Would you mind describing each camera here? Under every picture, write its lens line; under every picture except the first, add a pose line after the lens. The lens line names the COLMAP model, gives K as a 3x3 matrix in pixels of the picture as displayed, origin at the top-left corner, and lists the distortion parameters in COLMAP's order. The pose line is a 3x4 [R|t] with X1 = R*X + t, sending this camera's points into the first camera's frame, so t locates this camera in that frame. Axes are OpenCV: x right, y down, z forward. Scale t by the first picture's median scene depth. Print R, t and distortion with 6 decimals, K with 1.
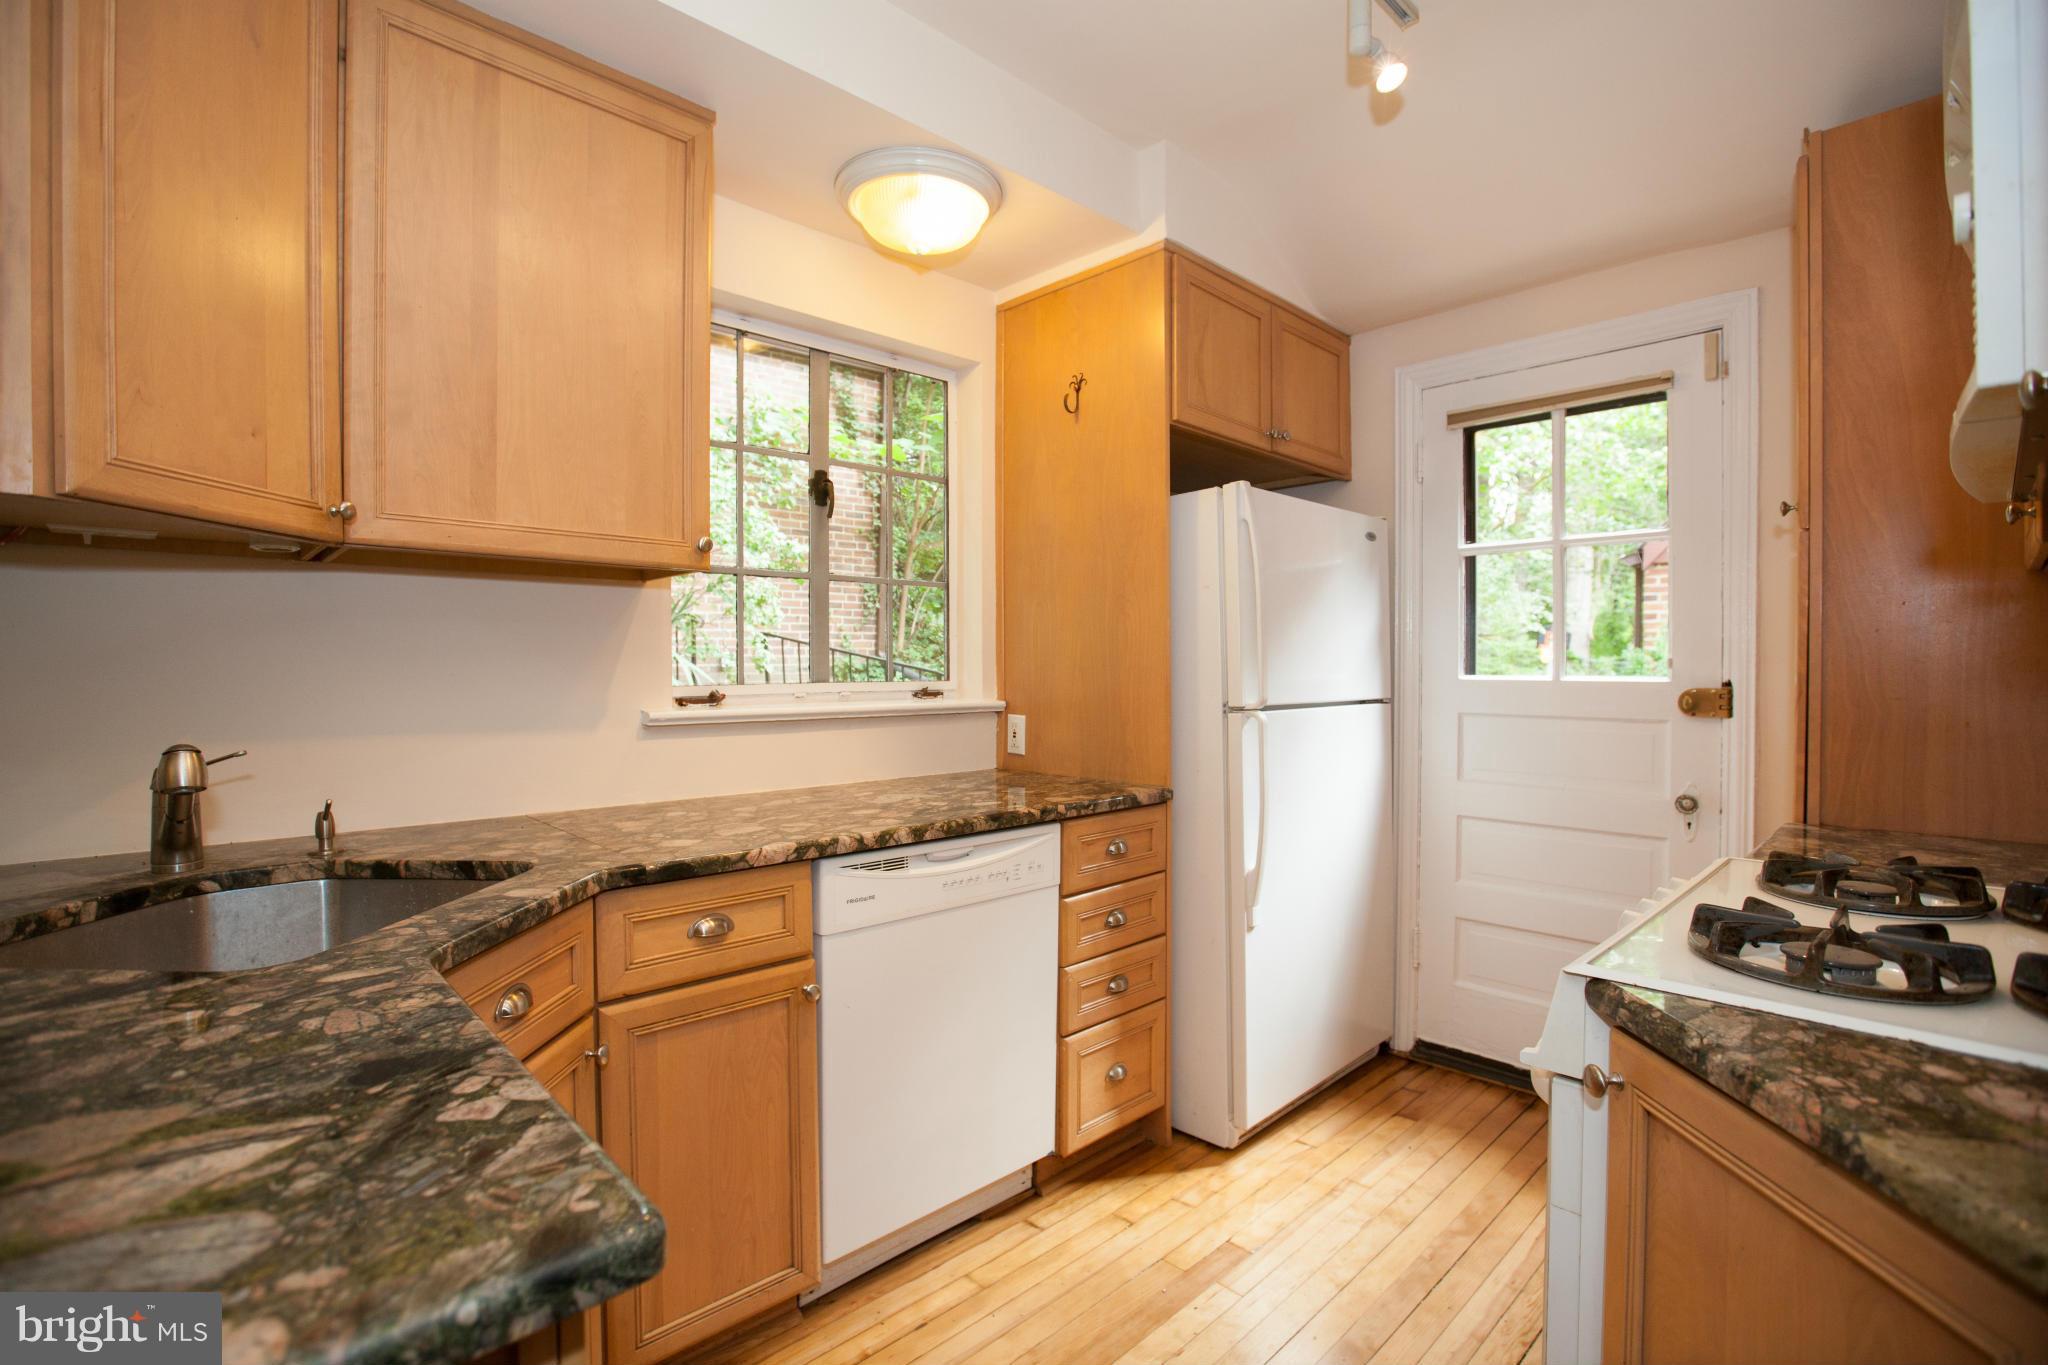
lens RADIAL K [[948.8, 0, 1024.0], [0, 948.8, 682.5], [0, 0, 1]] dist [-0.042654, 0.010230]
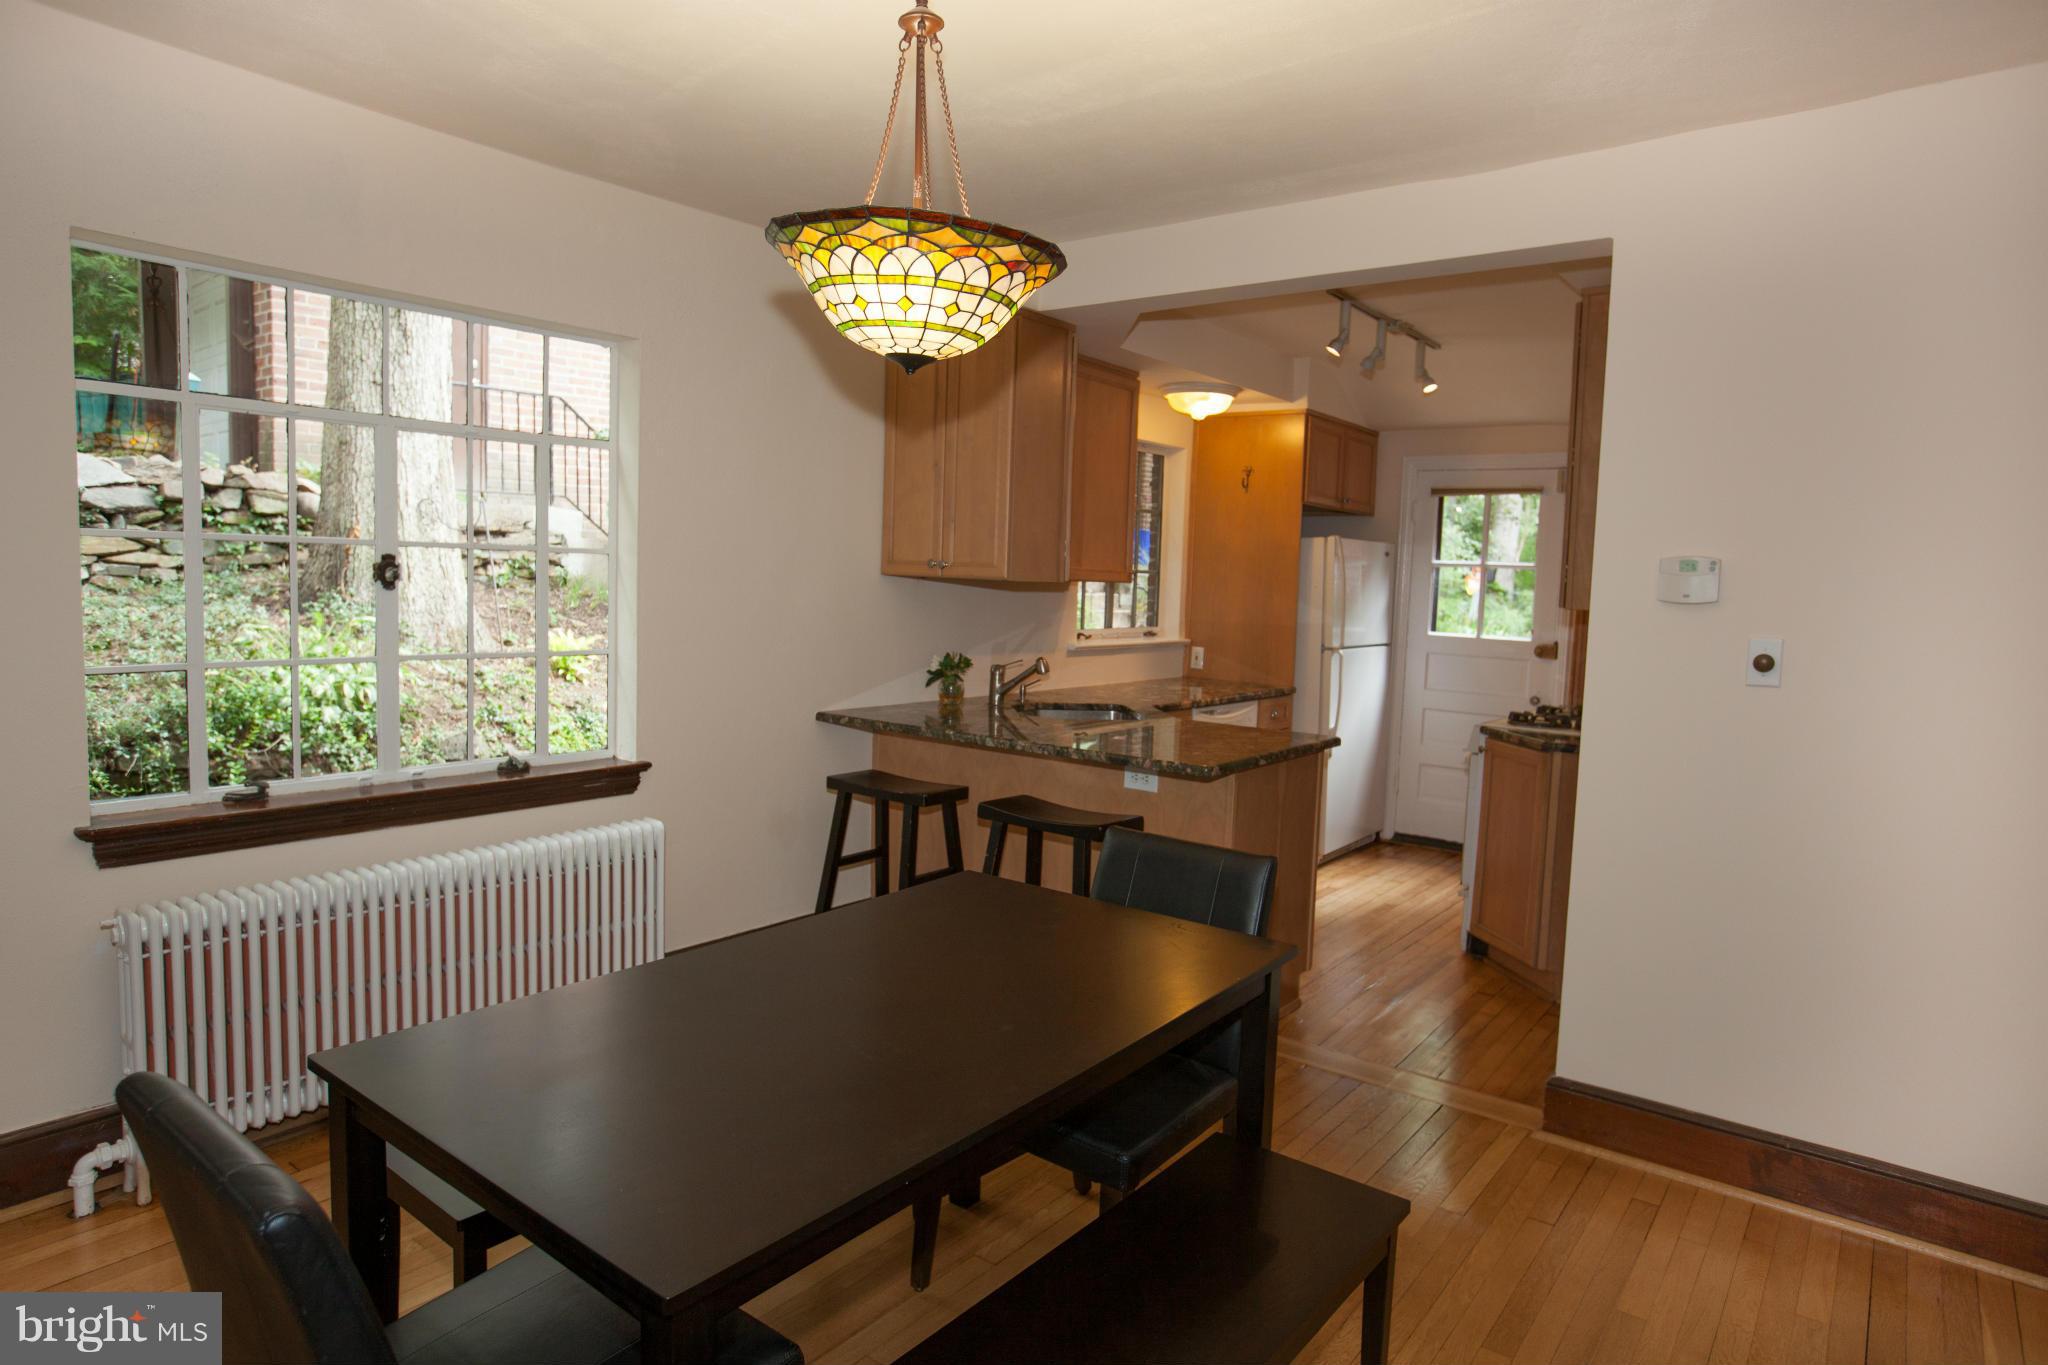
lens RADIAL K [[1178.8, 0, 1024.0], [0, 1178.8, 682.5], [0, 0, 1]] dist [-0.025101, 0.000154]
pose [[0.988800, 0.021127, 0.147745, -0.691249], [-0.032648, 0.996574, 0.075992, -0.061000], [-0.145633, -0.079965, 0.986102, -1.219267]]
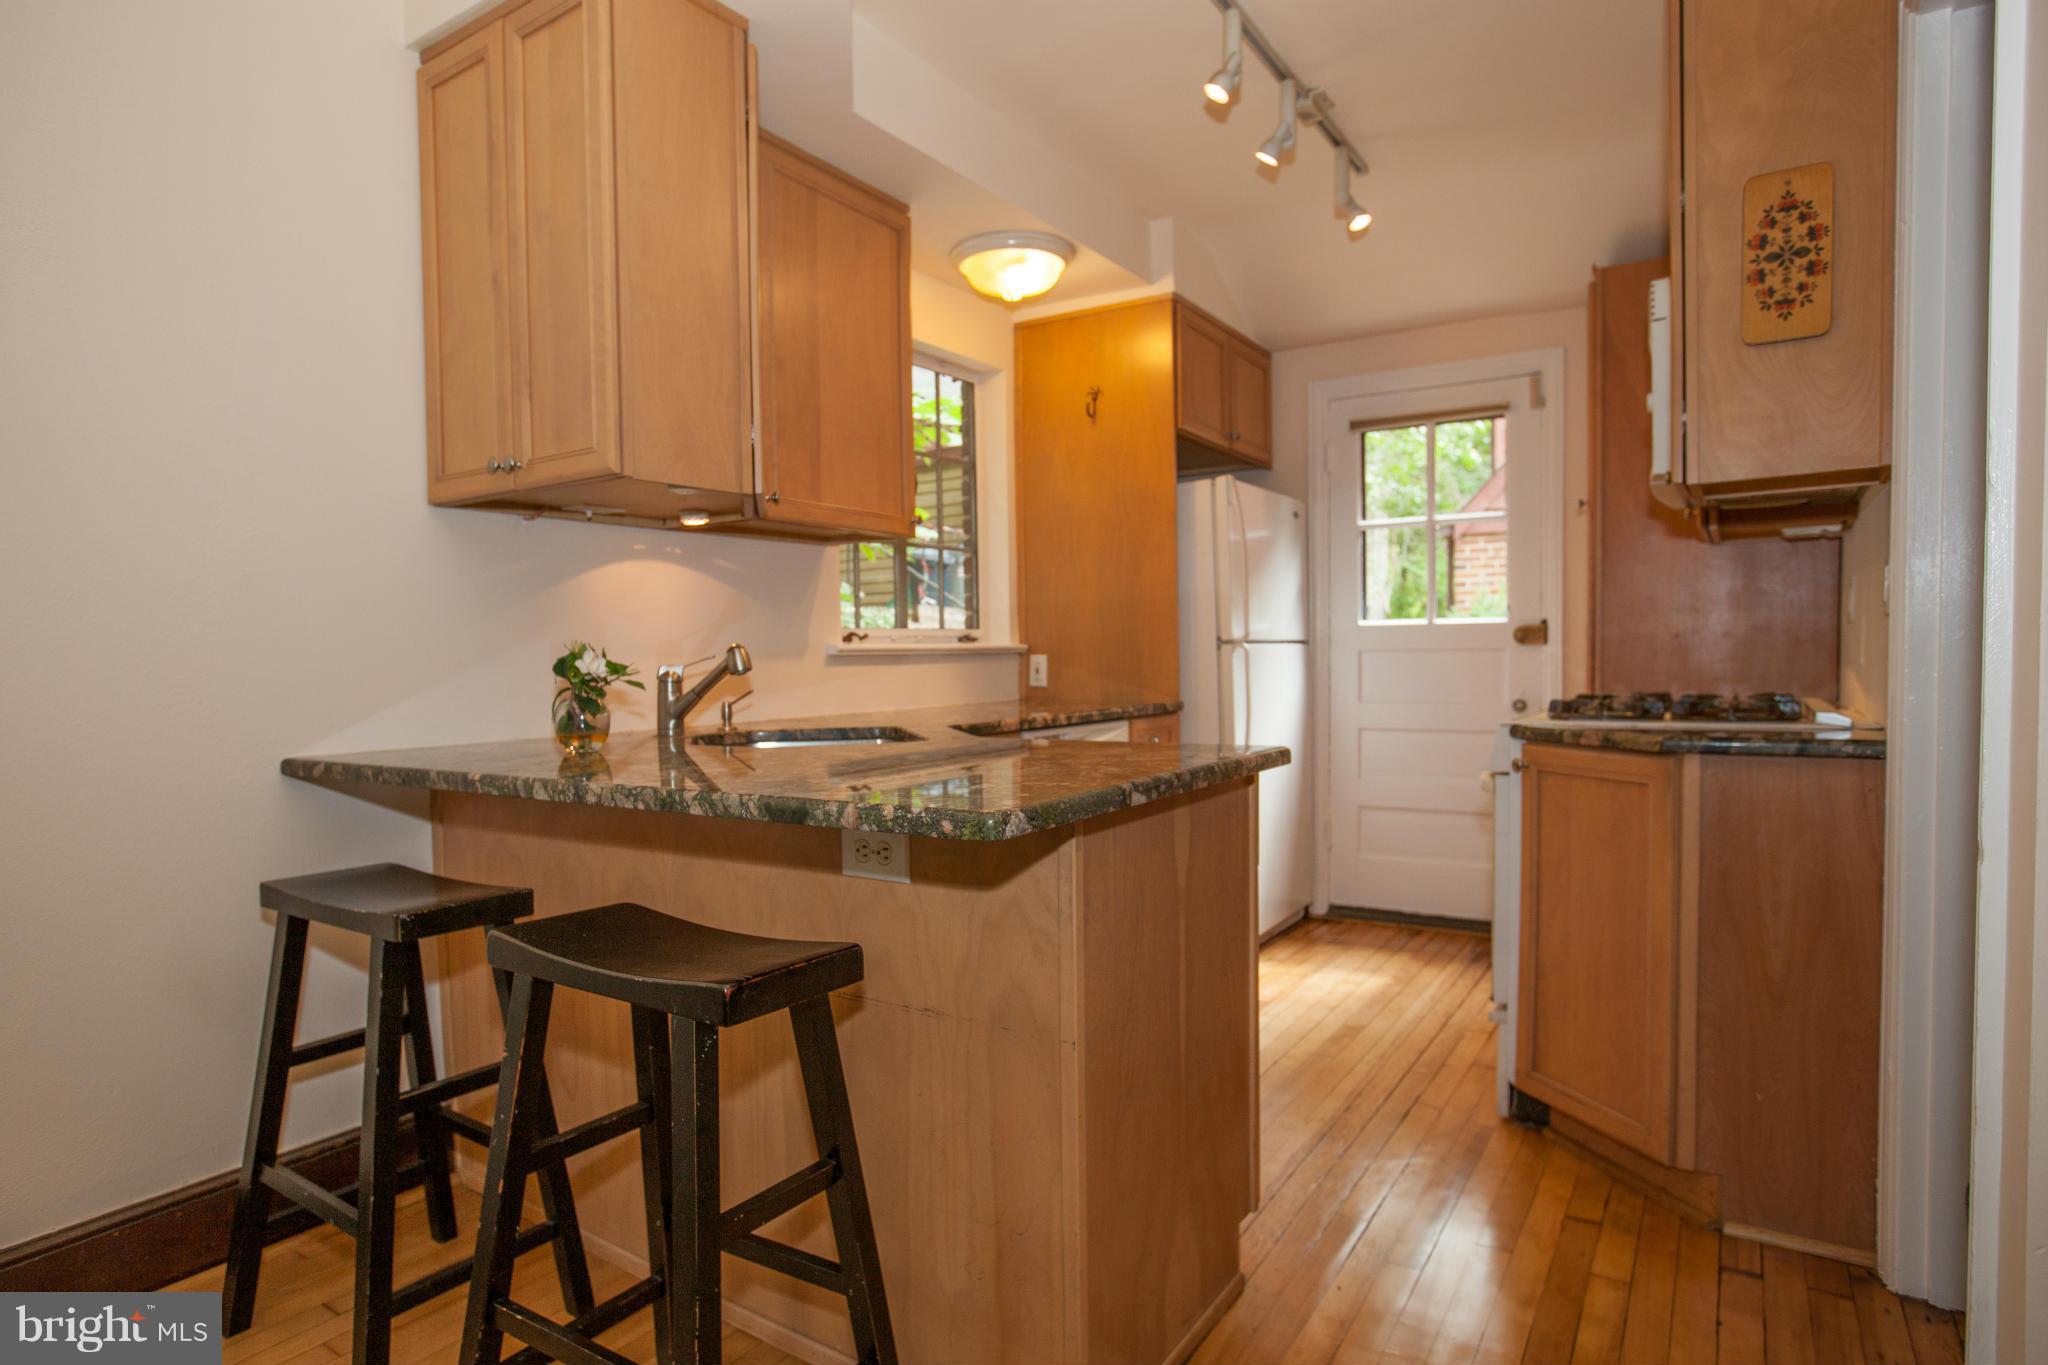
lens RADIAL K [[1154.1, 0, 974.5], [0, 1154.1, 708.4], [0, 0, 1]] dist [-0.033515, -0.000105]
pose [[0.978115, -0.024123, 0.206663, -0.421346], [0.018079, 0.999353, 0.031087, 0.057361], [-0.207279, -0.026671, 0.977918, -0.490958]]
